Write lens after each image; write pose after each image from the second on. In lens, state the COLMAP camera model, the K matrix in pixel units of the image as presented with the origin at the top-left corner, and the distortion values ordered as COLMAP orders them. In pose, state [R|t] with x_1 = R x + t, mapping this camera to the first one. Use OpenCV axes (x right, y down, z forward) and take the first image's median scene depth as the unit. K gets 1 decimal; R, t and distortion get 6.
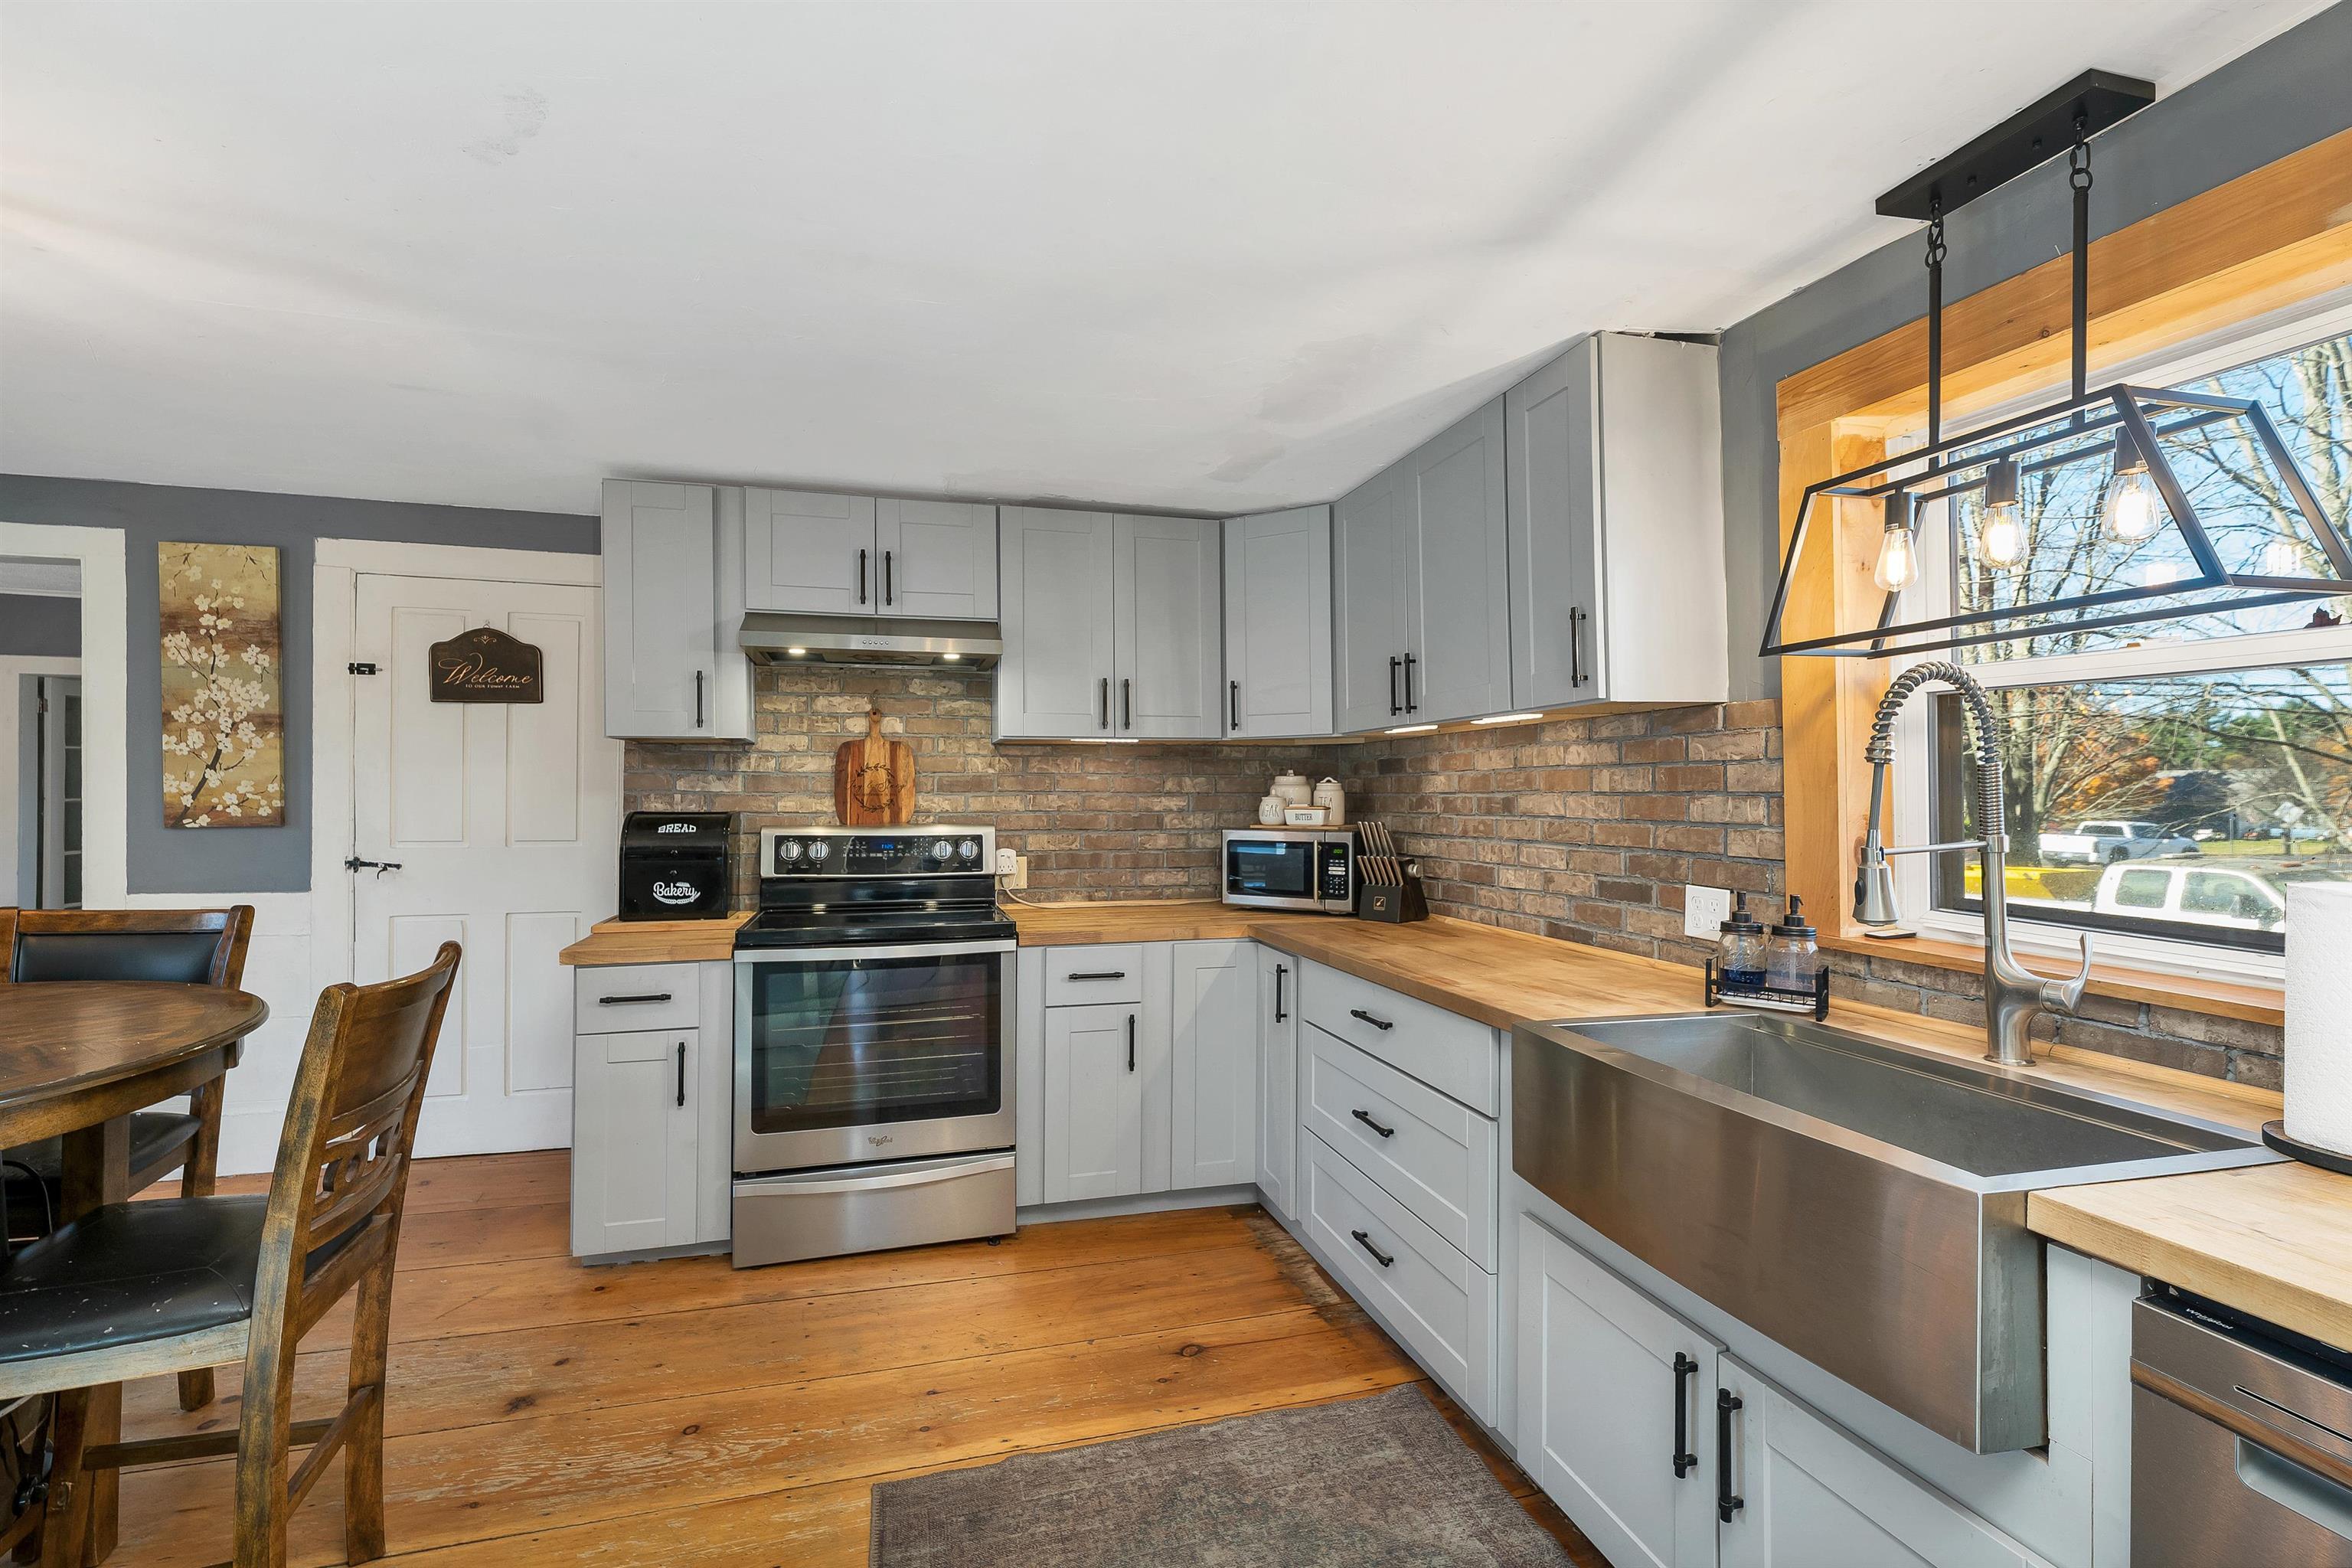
lens RADIAL K [[1005.9, 0, 1152.4], [0, 1005.9, 788.6], [0, 0, 1]] dist [-0.000092, 0.000317]
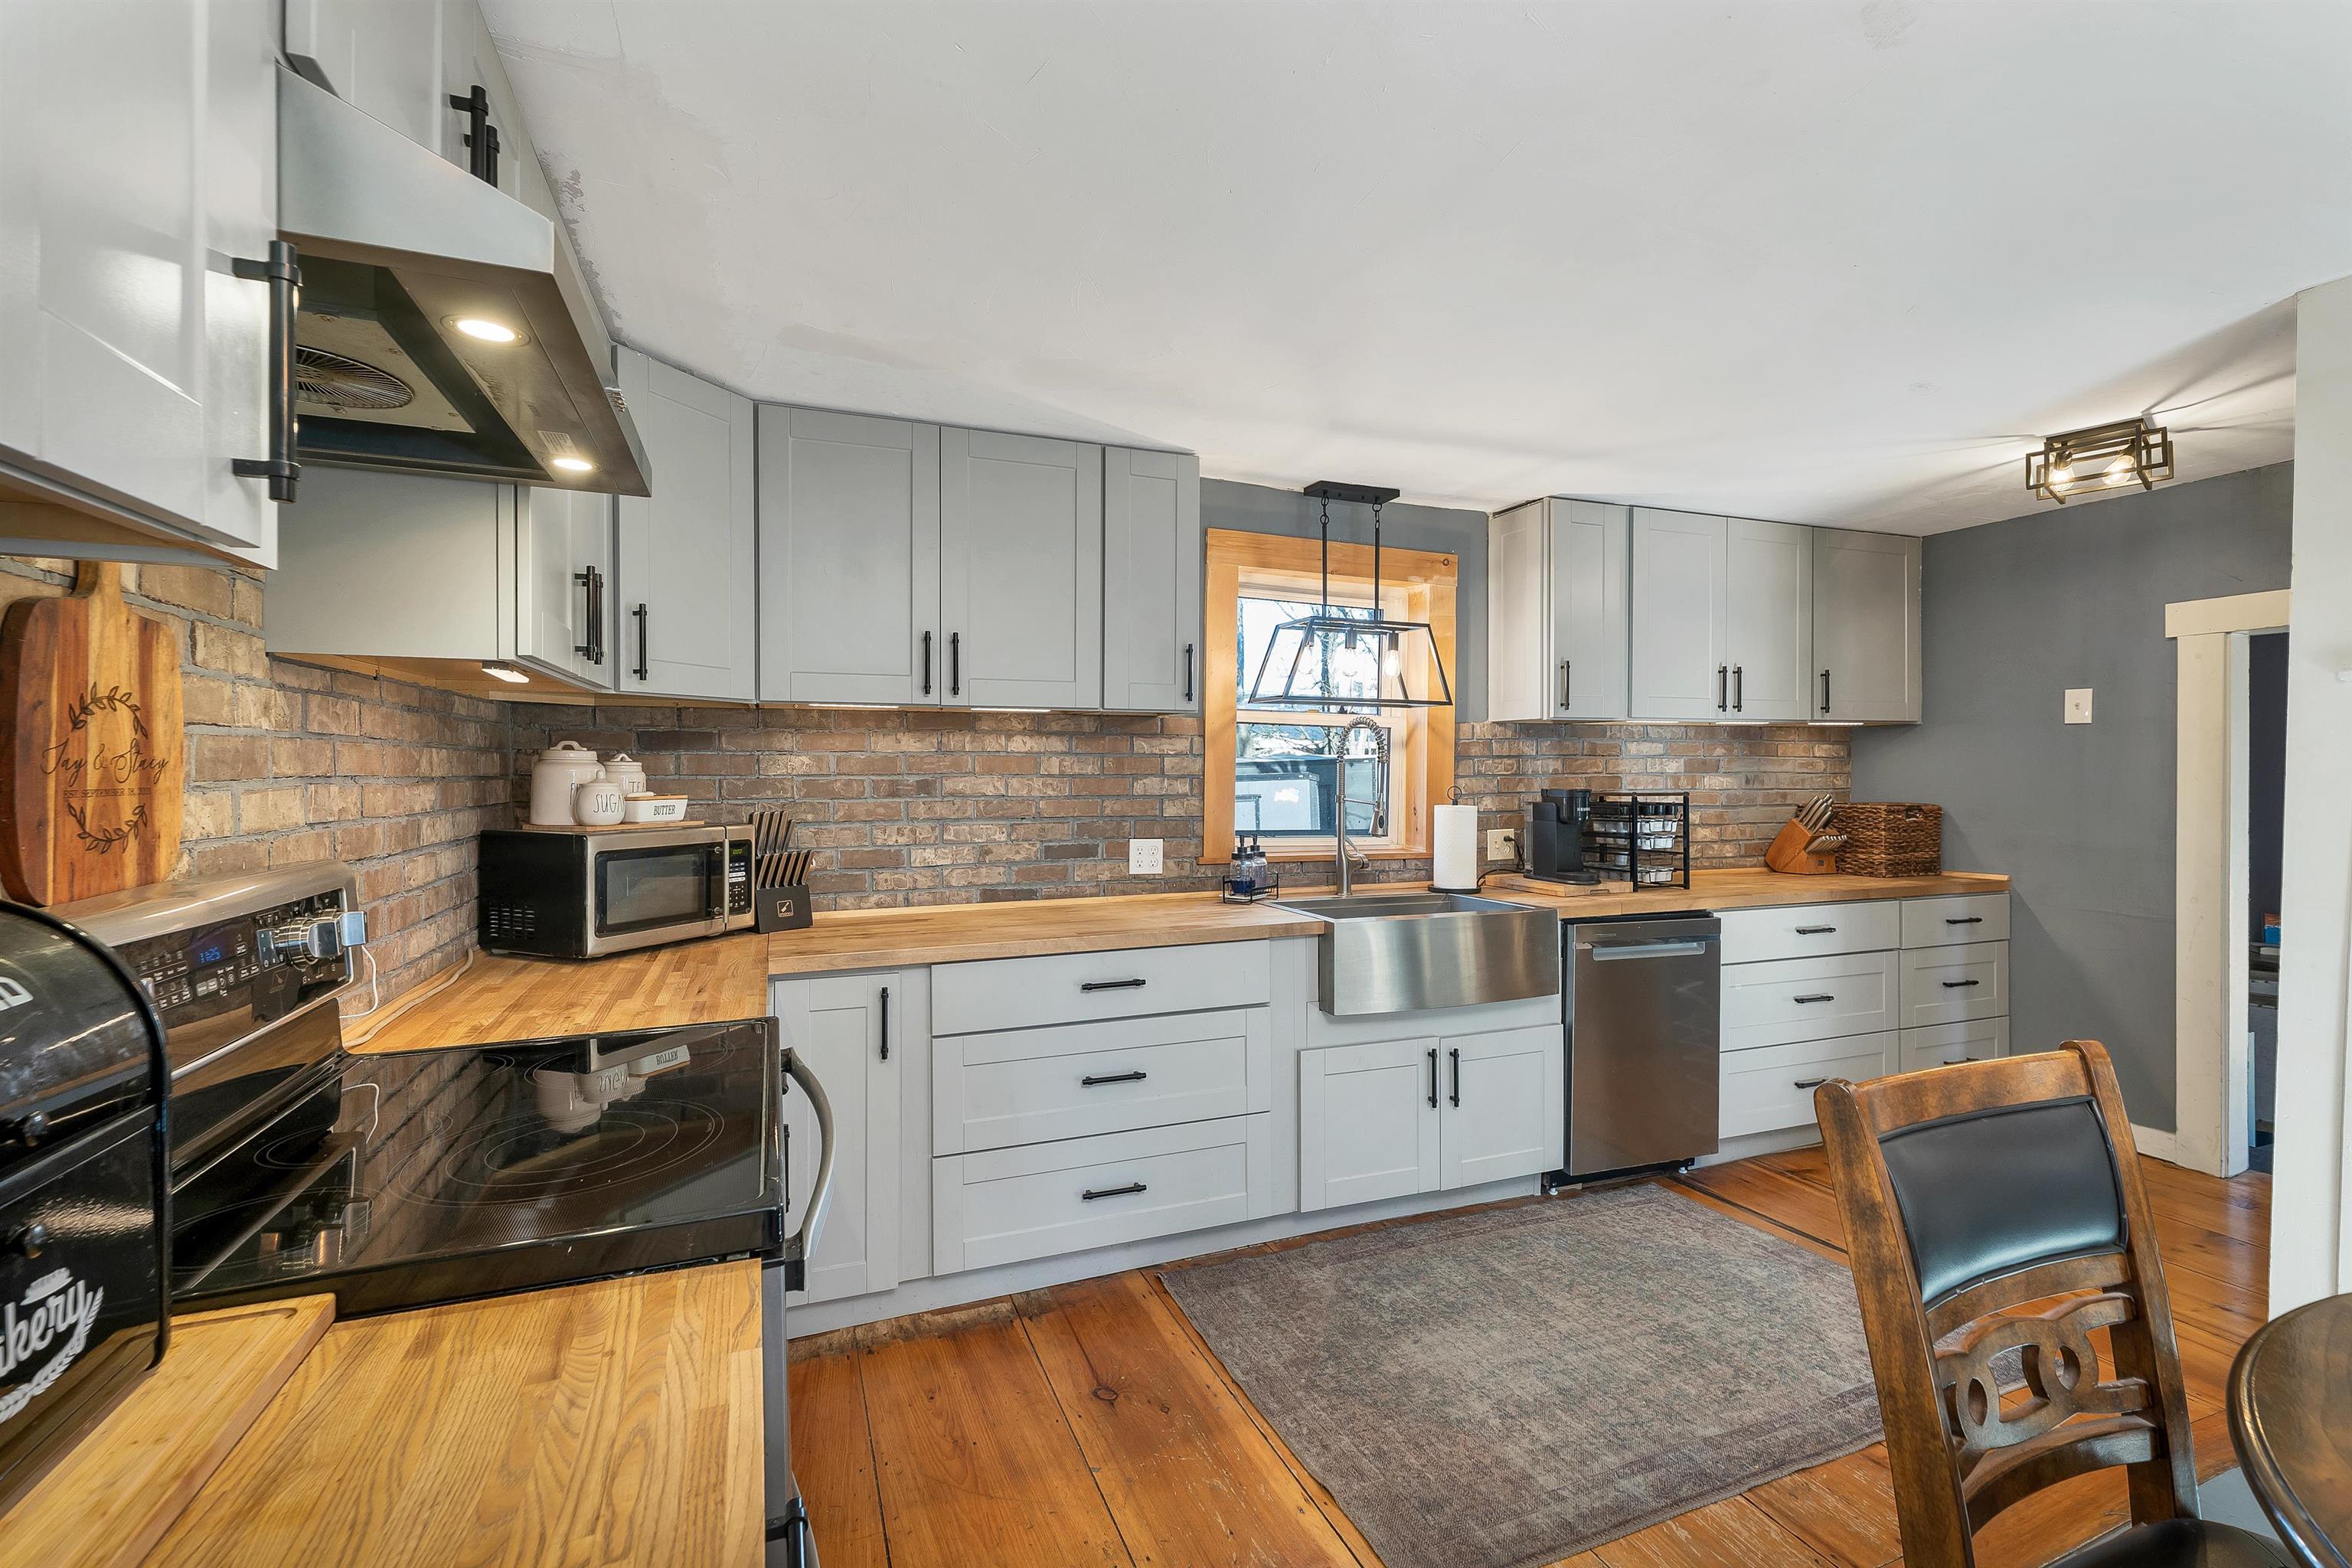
lens RADIAL K [[1005.9, 0, 1190.3], [0, 1005.9, 776.2], [0, 0, 1]] dist [-0.000092, 0.000317]
pose [[-0.115972, -0.005985, 0.993234, -0.678372], [-0.006598, 0.999964, 0.005255, -0.002151], [-0.993231, -0.005944, -0.116008, 0.807303]]
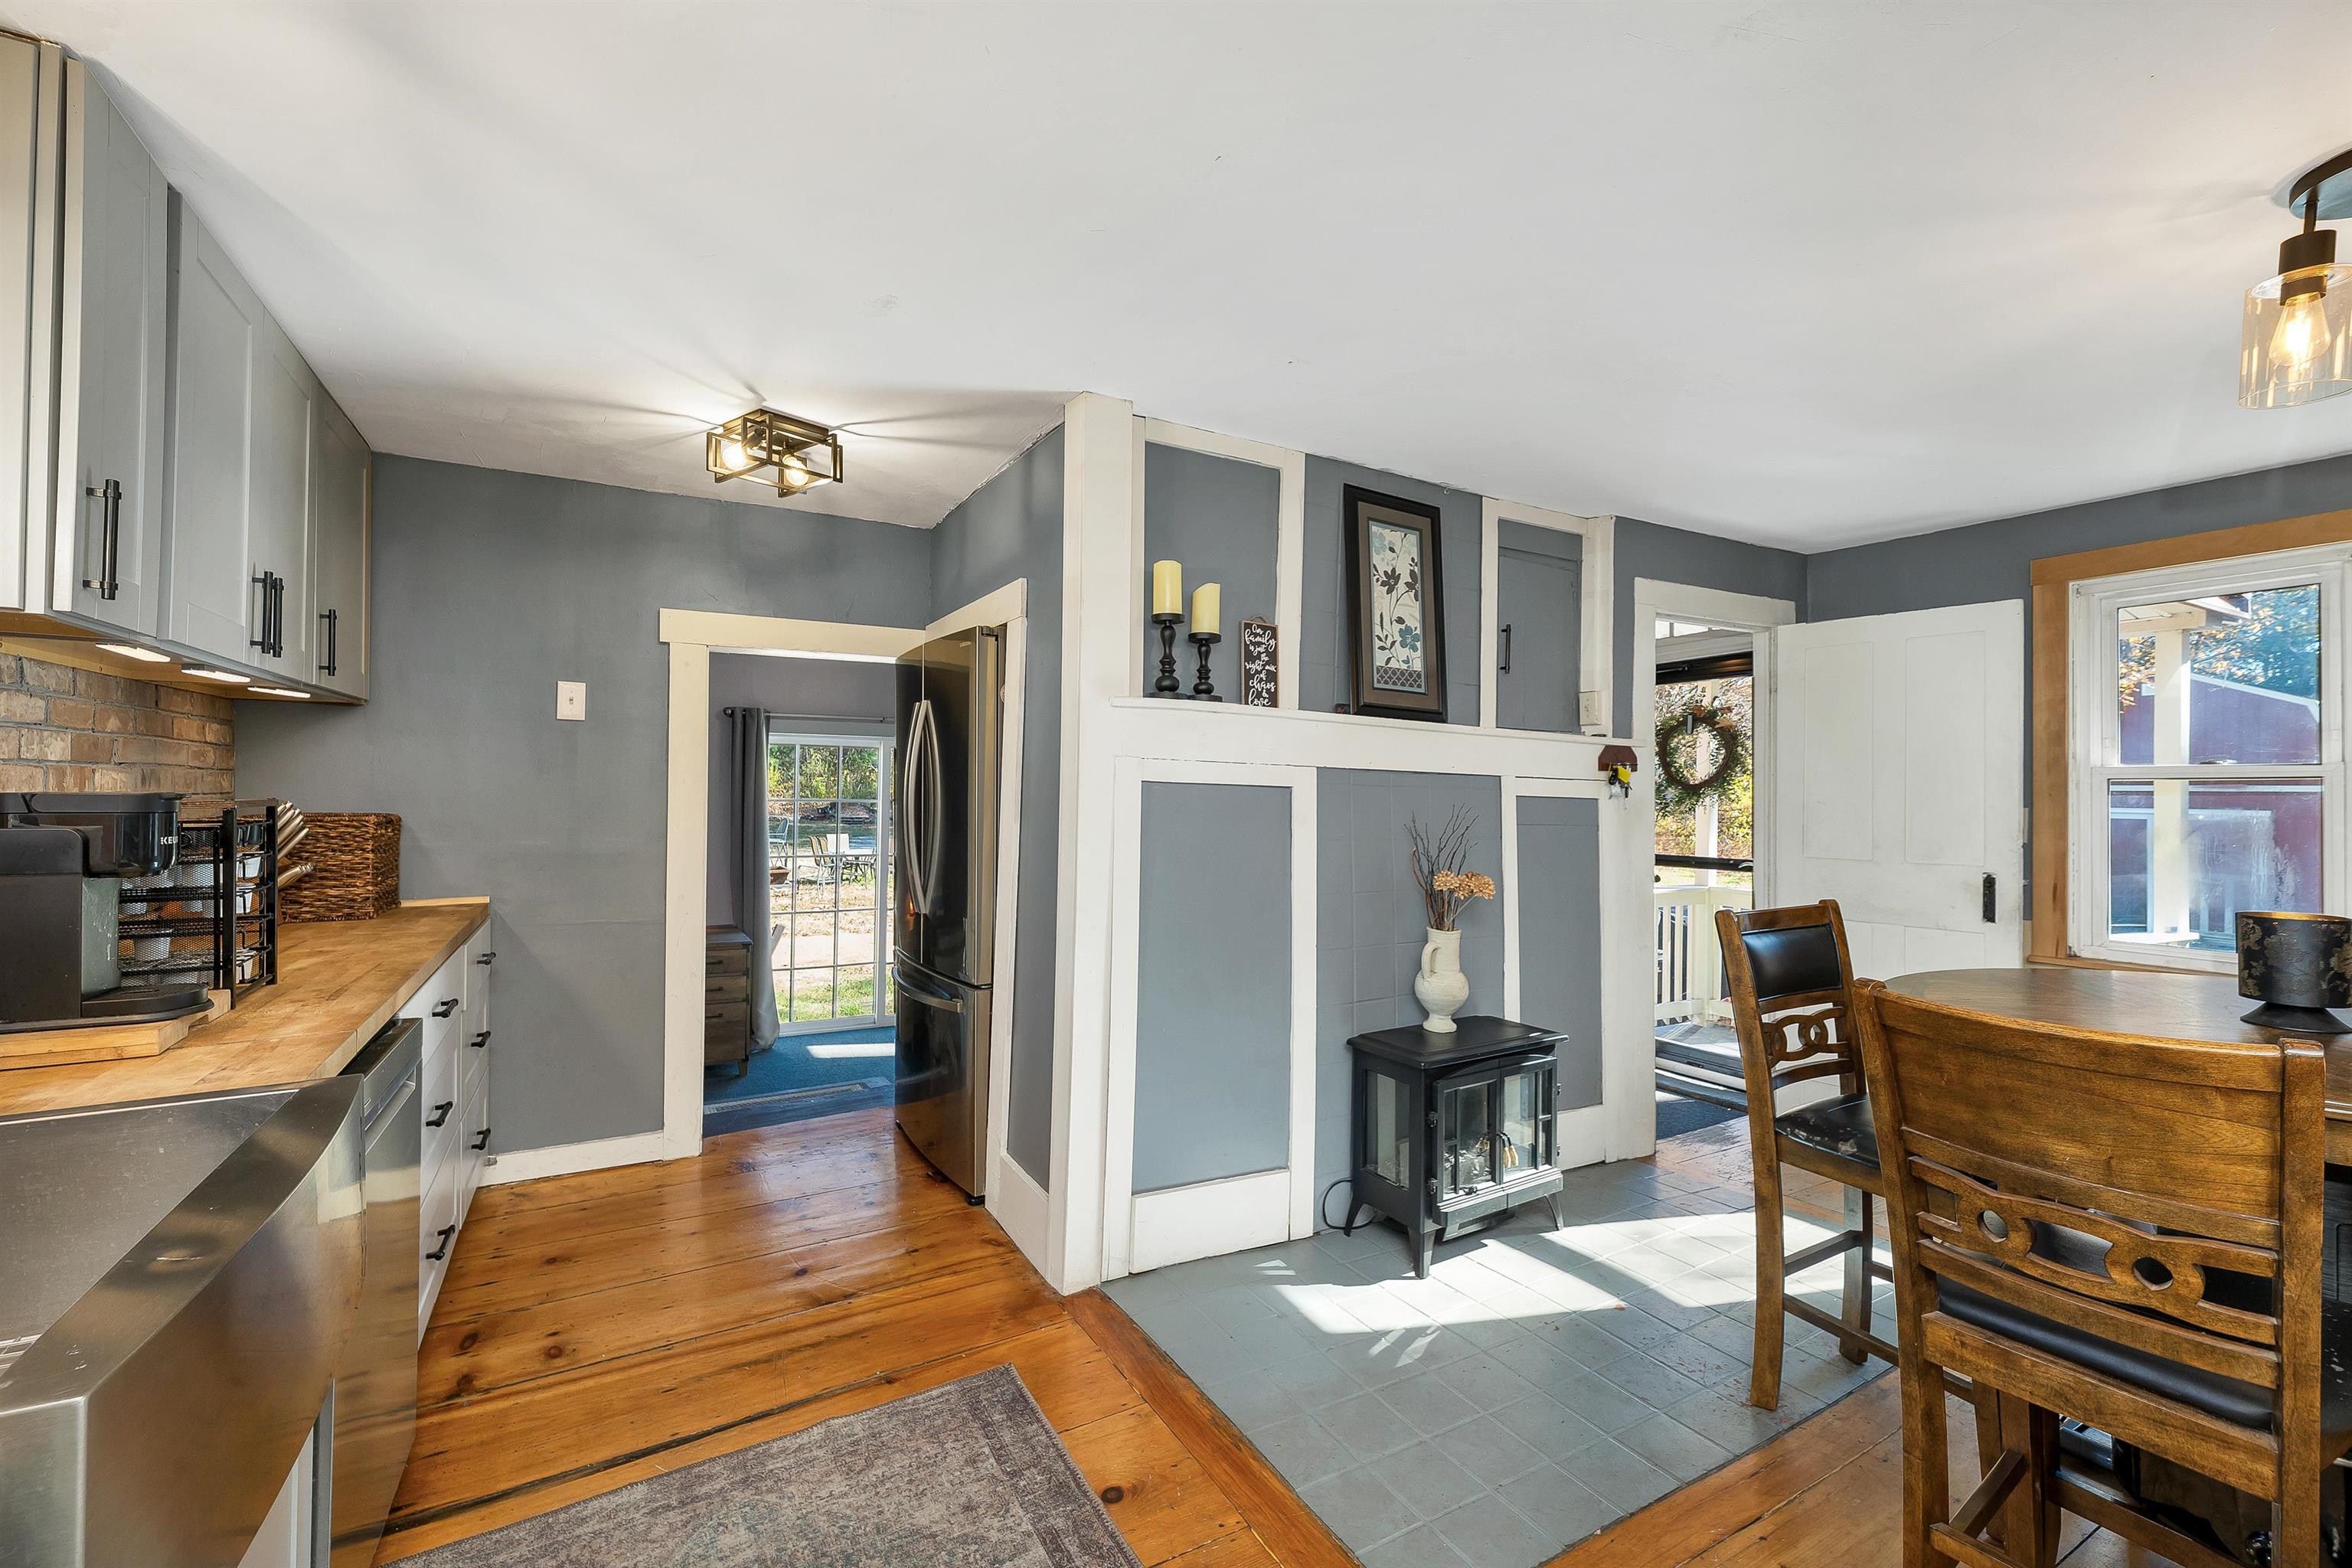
lens RADIAL K [[1005.9, 0, 1191.6], [0, 1005.9, 780.4], [0, 0, 1]] dist [-0.000092, 0.000317]
pose [[-0.971848, -0.016670, -0.235020, 0.012757], [-0.012234, 0.999719, -0.020323, 0.014034], [0.235292, -0.016876, -0.971778, 0.827513]]
